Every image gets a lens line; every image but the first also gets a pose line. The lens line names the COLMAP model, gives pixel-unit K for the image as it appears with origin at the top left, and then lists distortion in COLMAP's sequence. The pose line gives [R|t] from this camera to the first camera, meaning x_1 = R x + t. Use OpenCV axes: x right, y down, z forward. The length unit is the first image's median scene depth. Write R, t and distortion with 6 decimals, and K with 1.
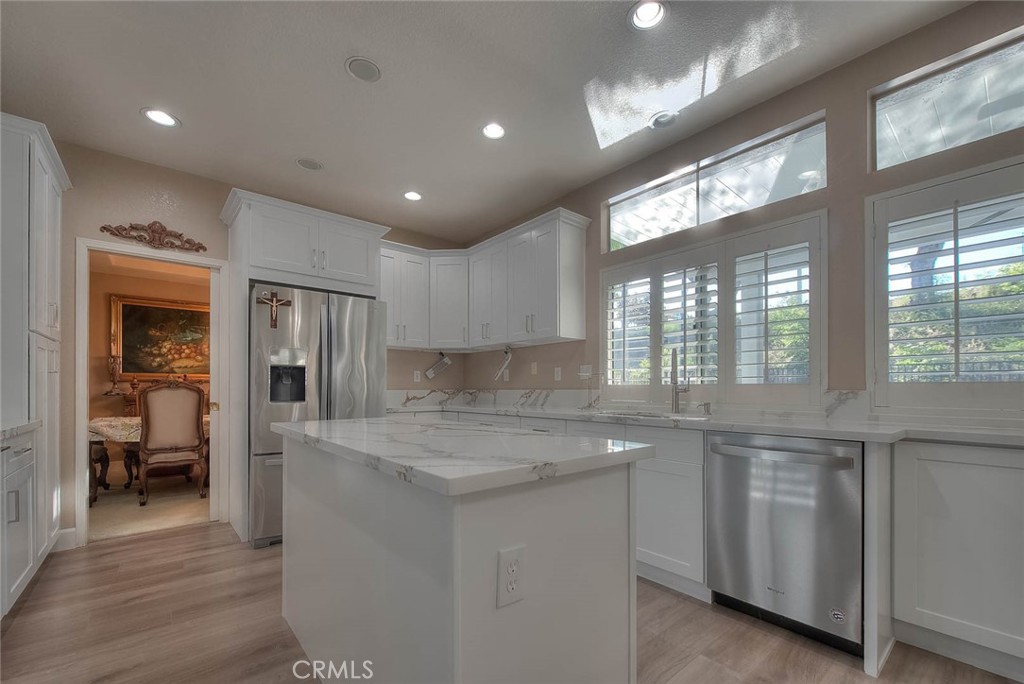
lens RADIAL K [[423.9, 0, 510.7], [0, 423.9, 386.0], [0, 0, 1]] dist [-0.000712, -0.000193]
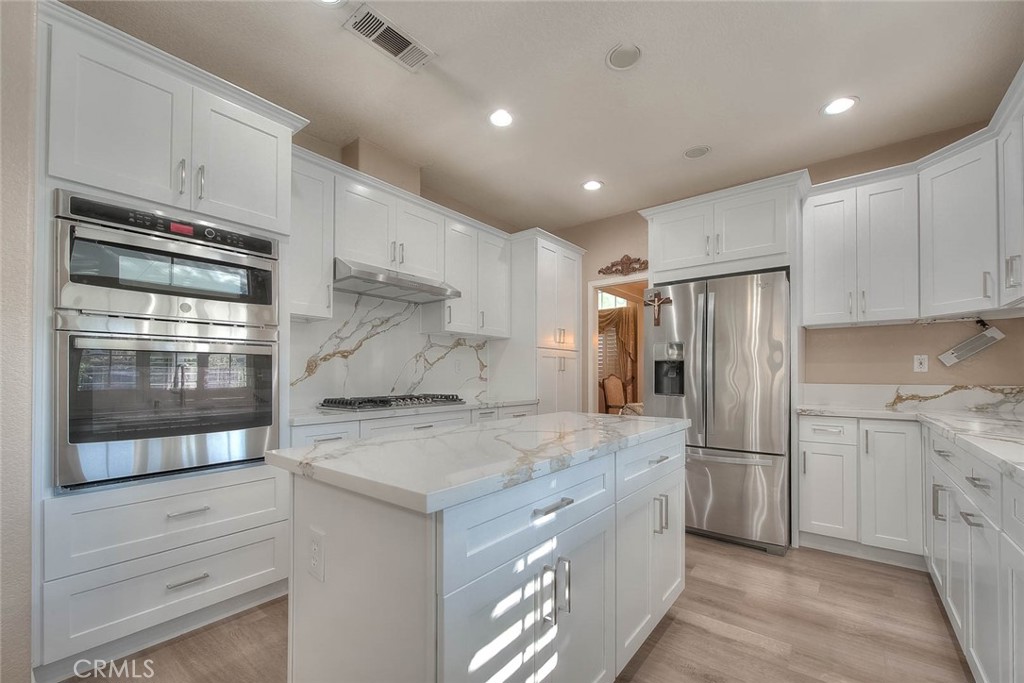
lens RADIAL K [[419.9, 0, 521.8], [0, 419.9, 372.0], [0, 0, 1]] dist [0.001503, -0.000060]
pose [[0.205696, -0.007654, -0.978586, 0.364242], [0.005786, 0.999961, -0.006605, -0.012520], [0.978599, -0.004303, 0.205732, 0.380600]]
